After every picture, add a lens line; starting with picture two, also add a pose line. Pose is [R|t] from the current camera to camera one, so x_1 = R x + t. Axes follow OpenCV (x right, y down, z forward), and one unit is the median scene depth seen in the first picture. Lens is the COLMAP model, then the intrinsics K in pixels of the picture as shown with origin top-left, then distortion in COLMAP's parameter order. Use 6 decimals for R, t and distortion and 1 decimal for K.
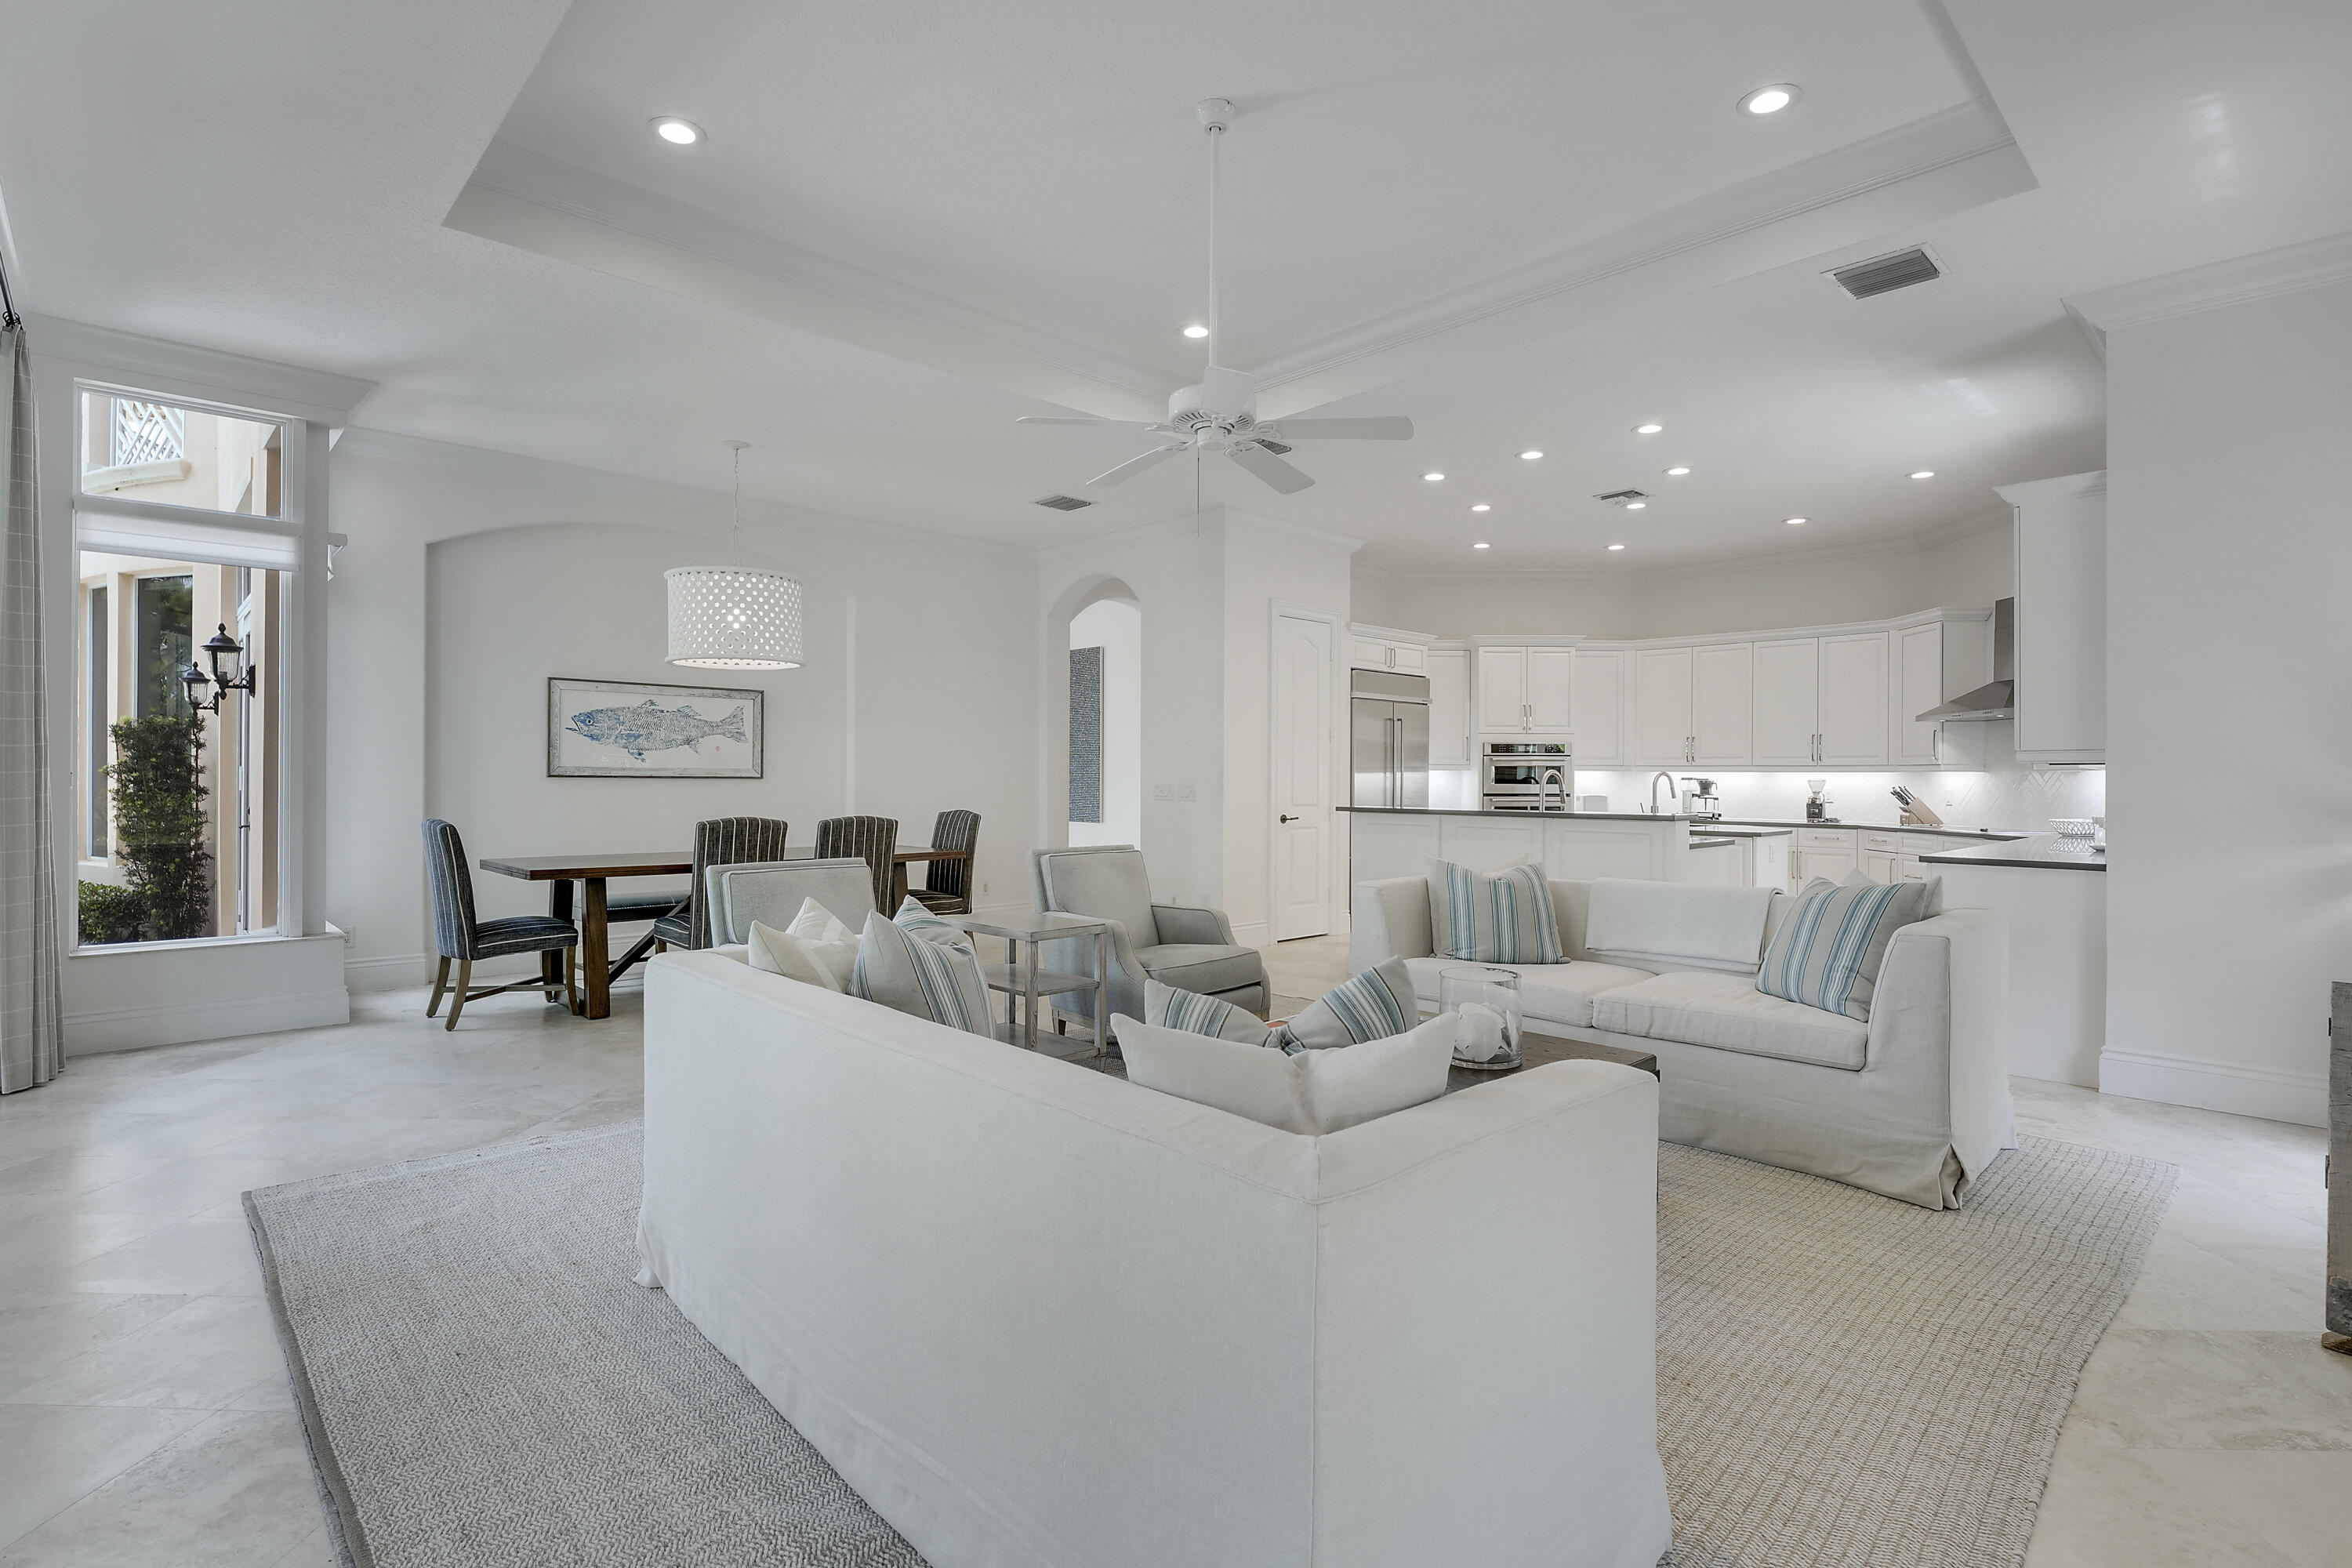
lens RADIAL K [[1116.3, 0, 1176.0], [0, 1116.3, 784.0], [0, 0, 1]] dist [-0.022647, -0.000929]
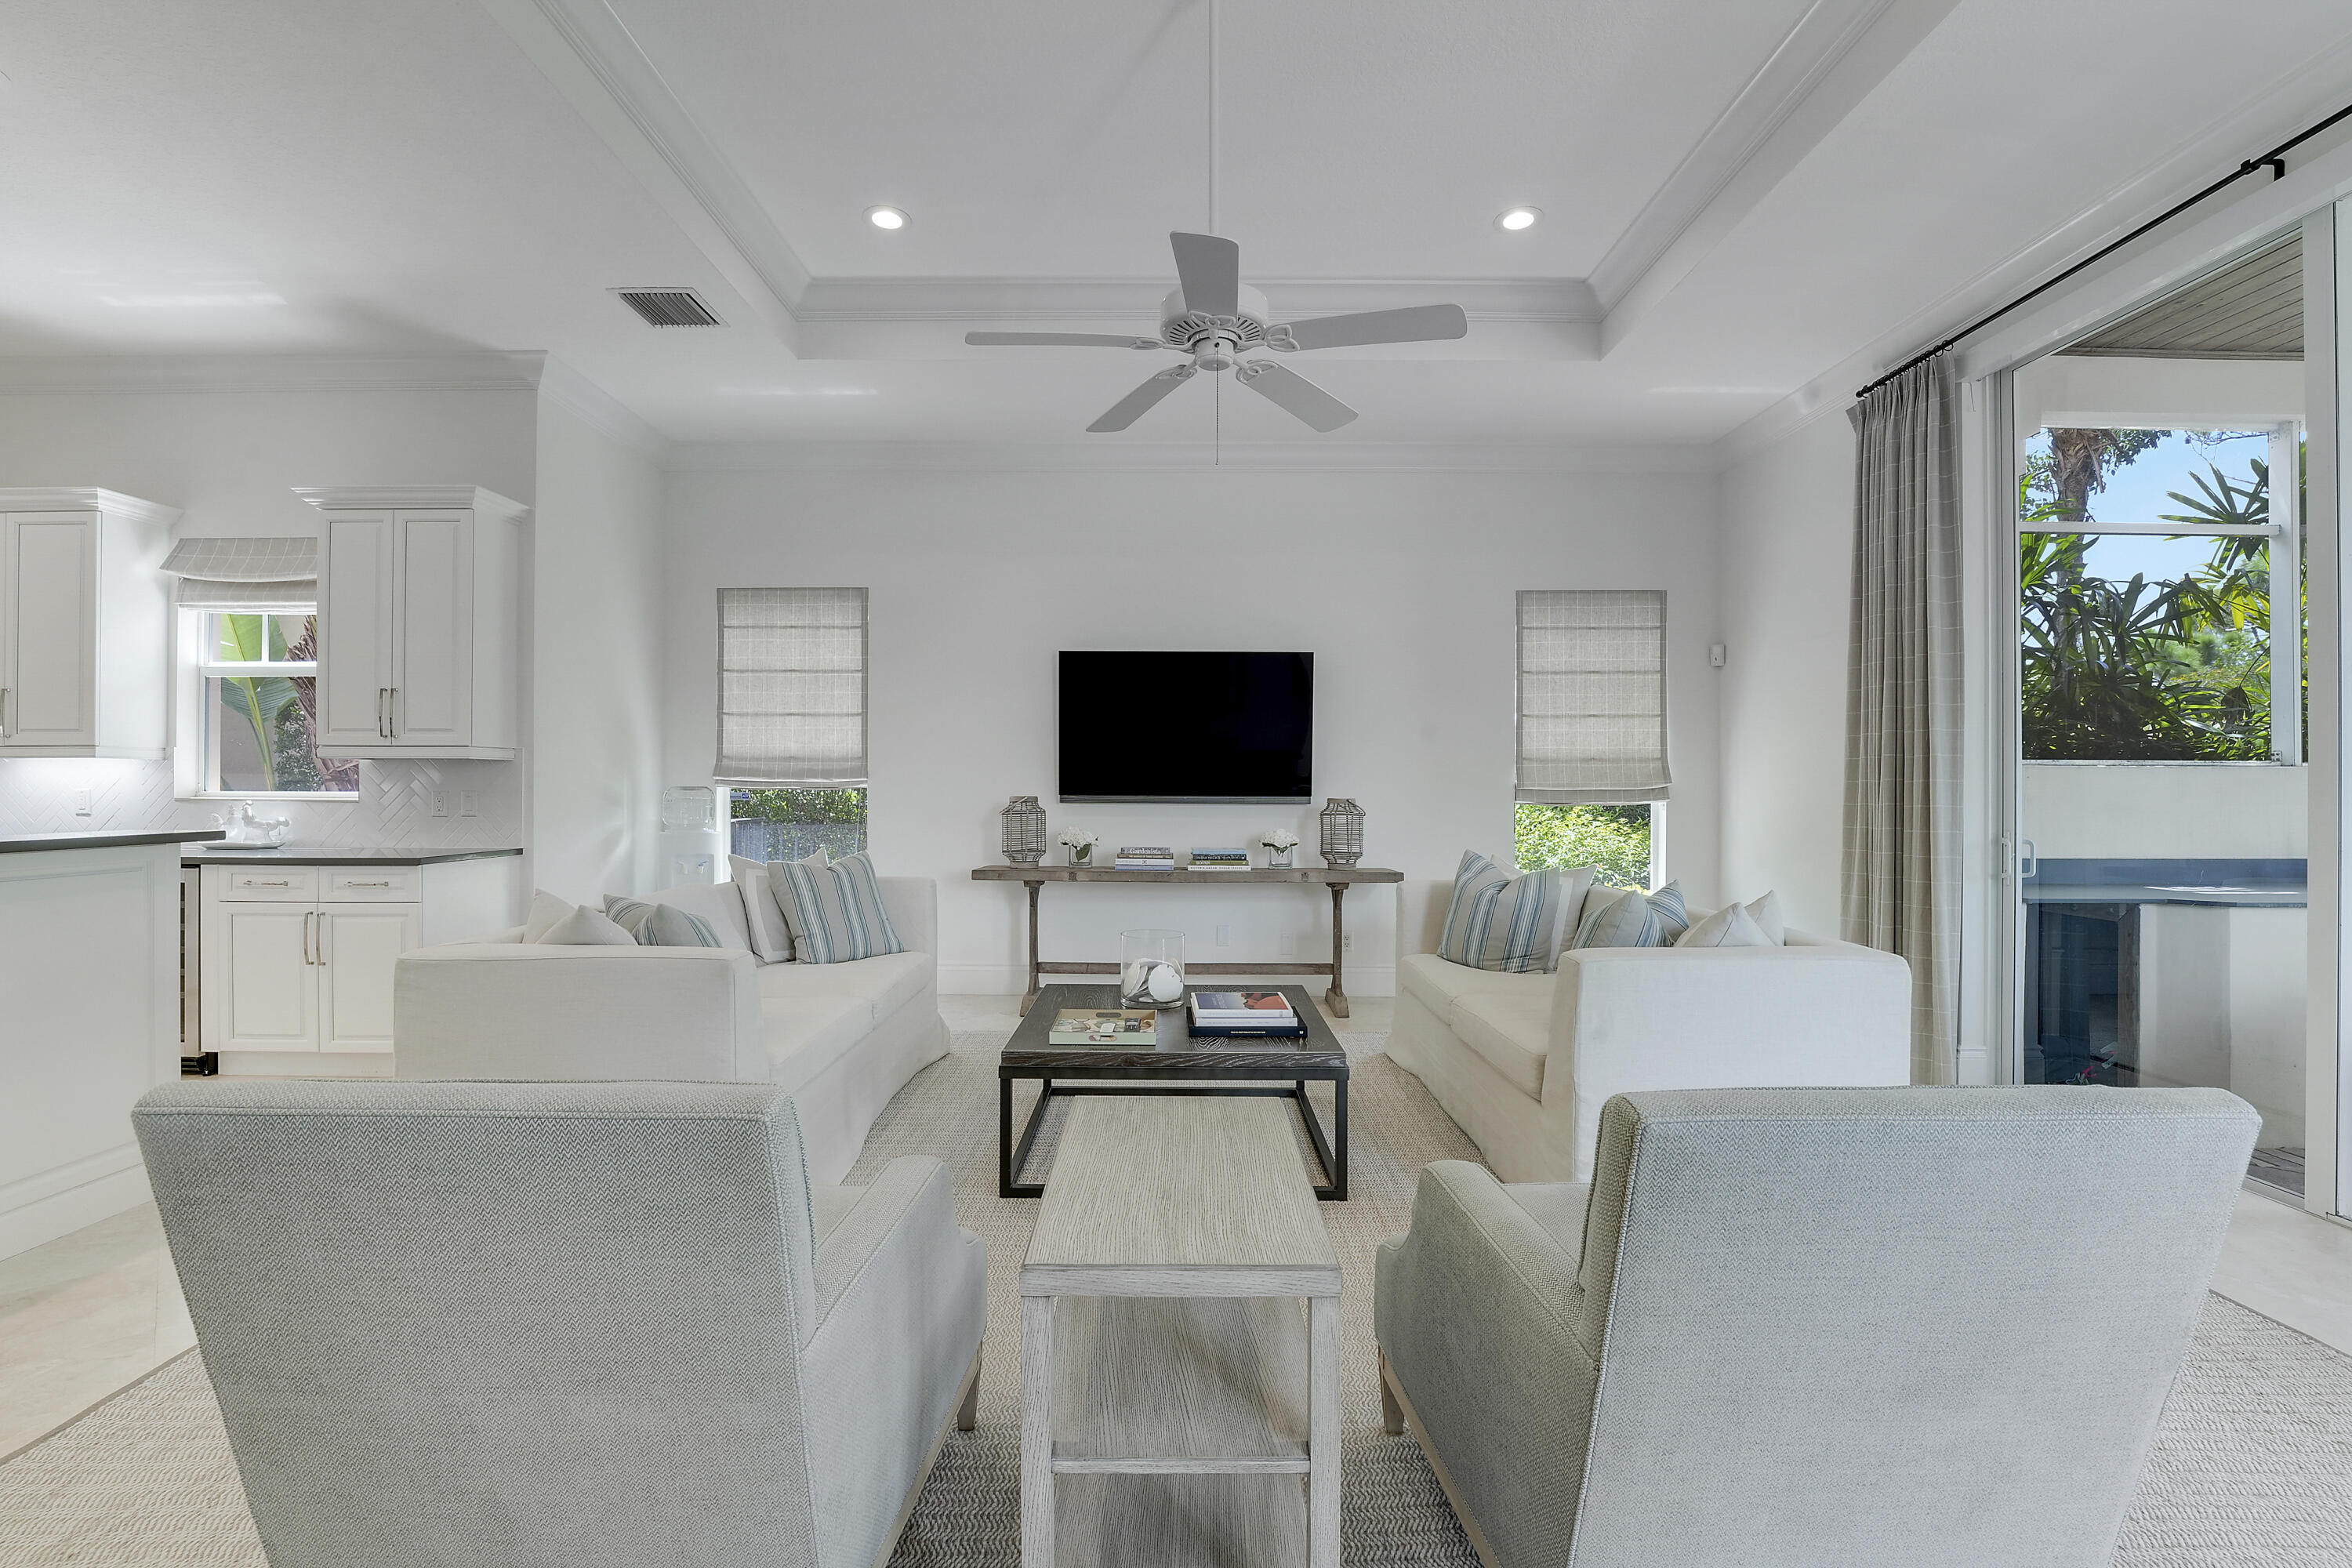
lens RADIAL K [[1020.8, 0, 1170.2], [0, 1020.8, 785.7], [0, 0, 1]] dist [-0.019299, -0.000293]
pose [[-0.724493, -0.006929, 0.689247, -0.216308], [-0.004241, 0.999975, 0.005595, -0.000835], [-0.689269, 0.001131, -0.724505, 0.739697]]
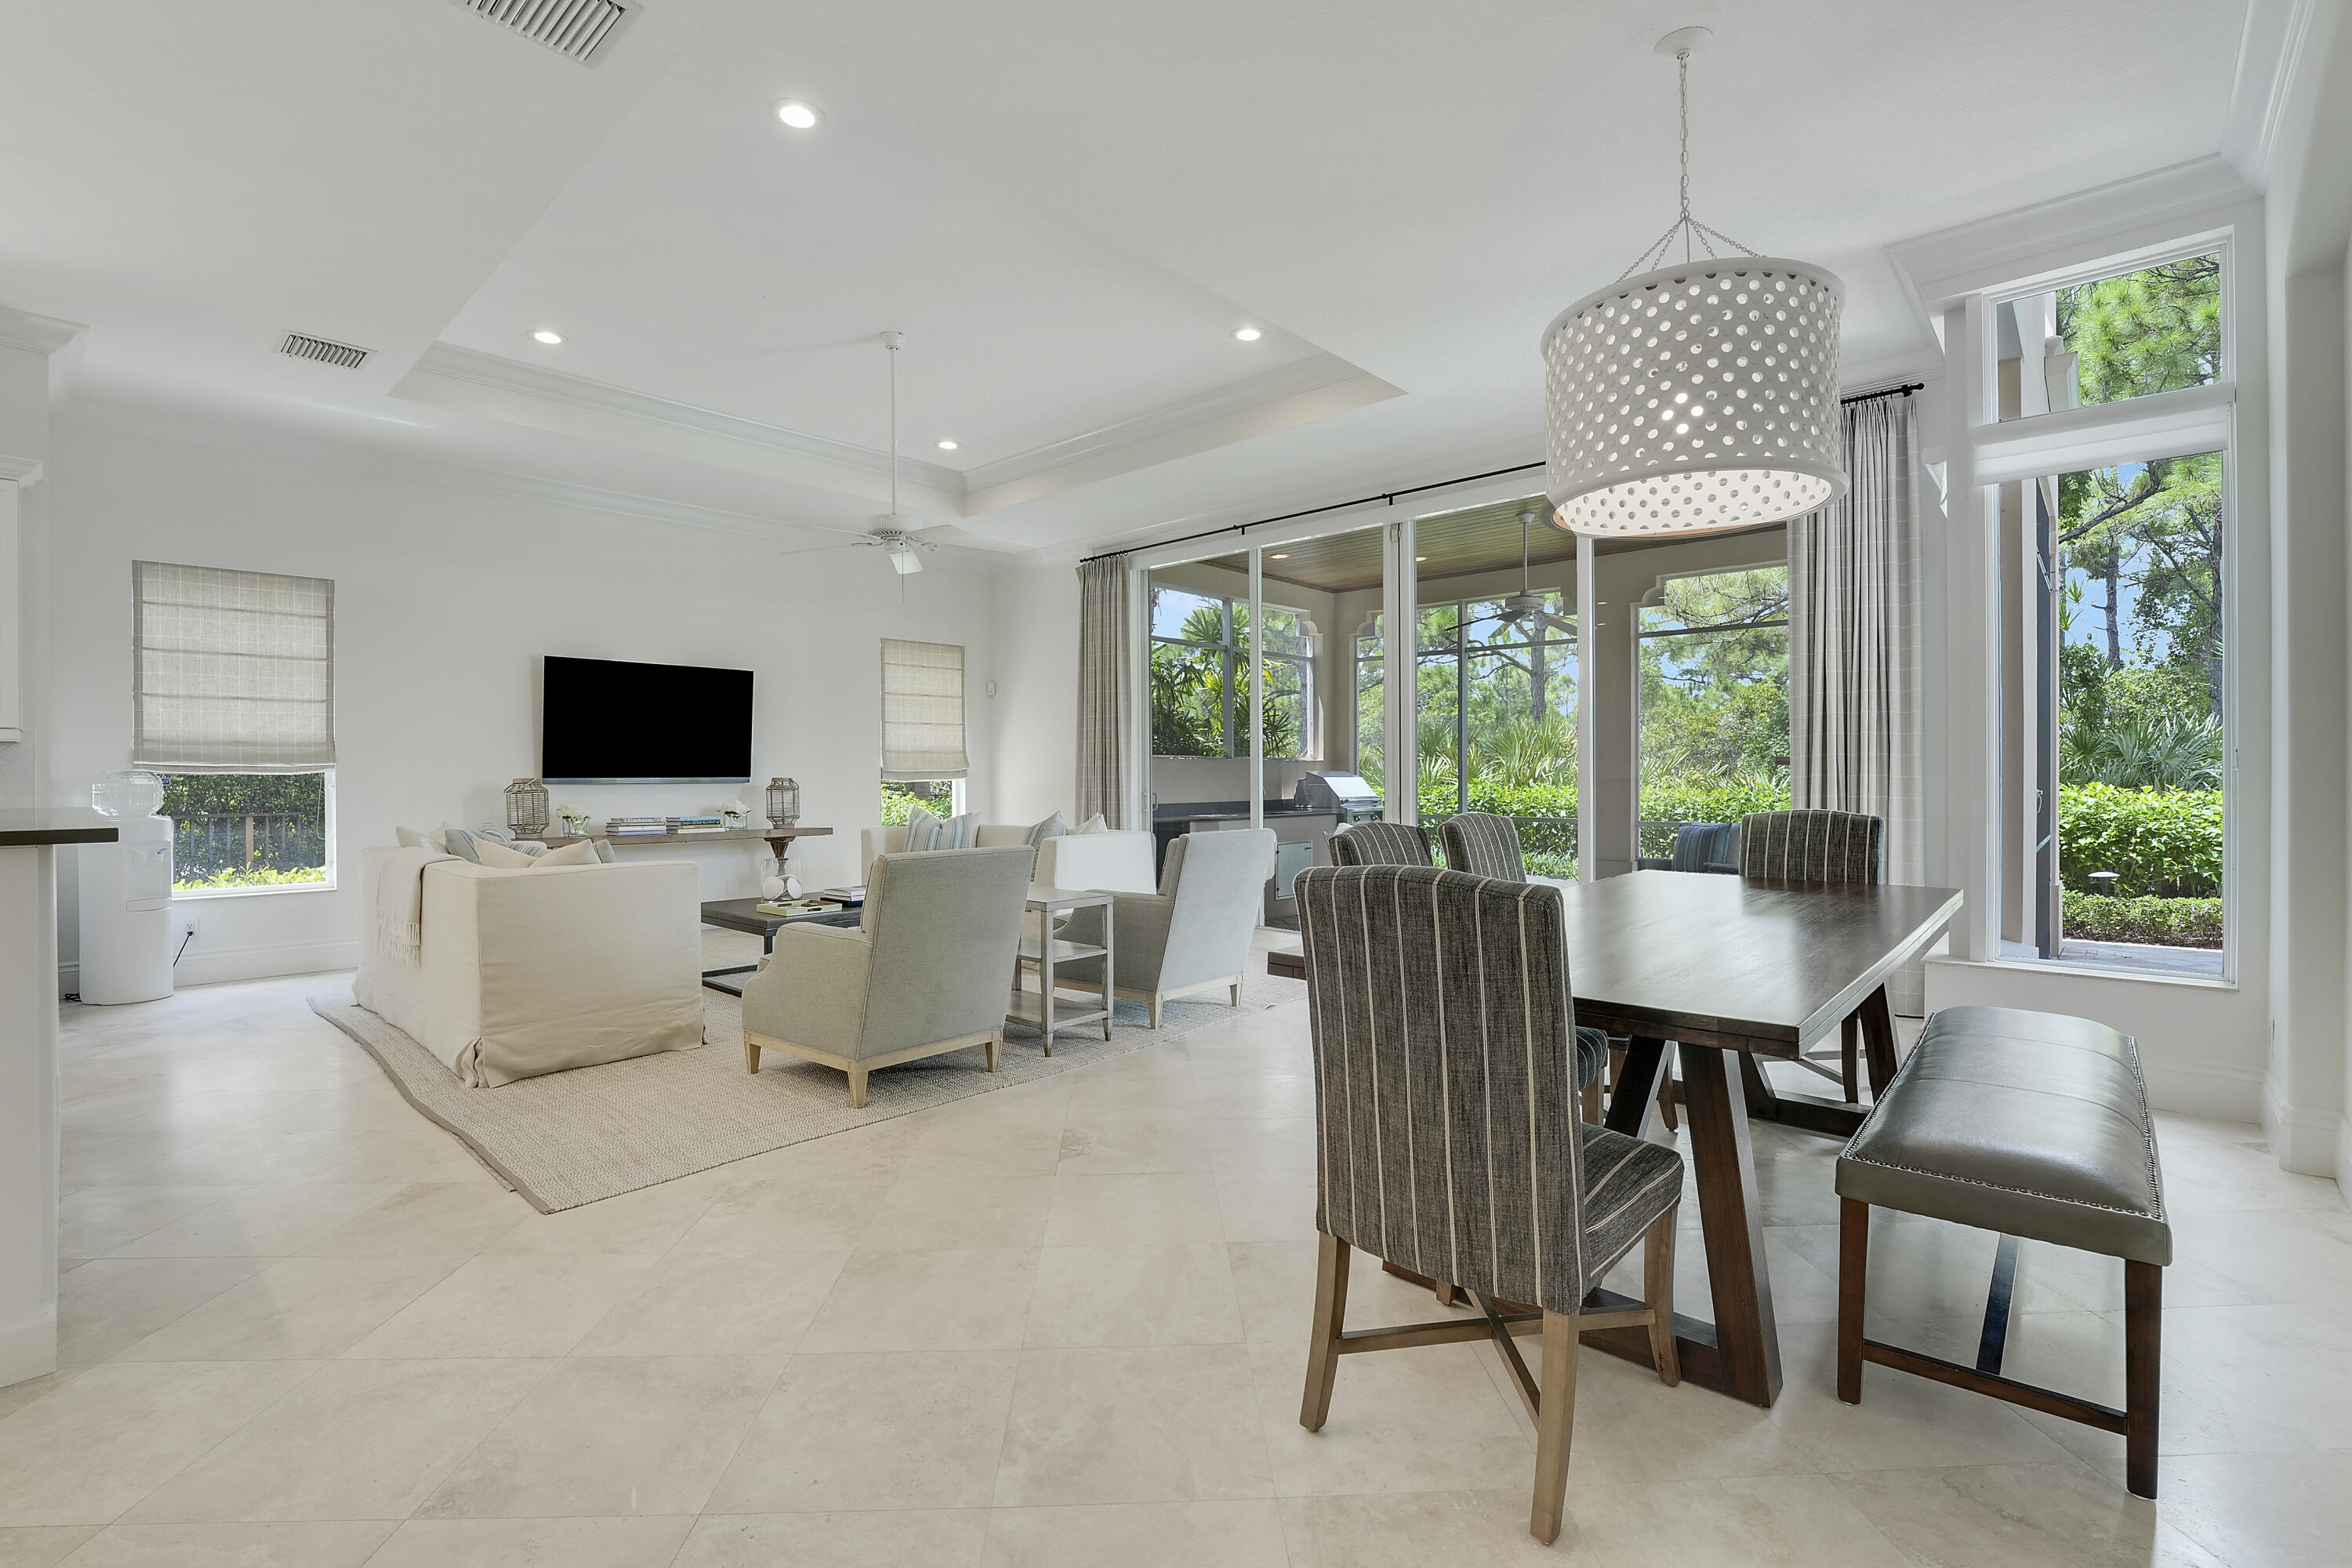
lens RADIAL K [[1041.3, 0, 1168.7], [0, 1041.3, 781.8], [0, 0, 1]] dist [-0.013658, -0.000493]
pose [[-0.998093, -0.000773, -0.061721, -0.127817], [-0.001396, 0.999948, 0.010058, 0.004540], [0.061710, 0.010125, -0.998043, 1.185433]]
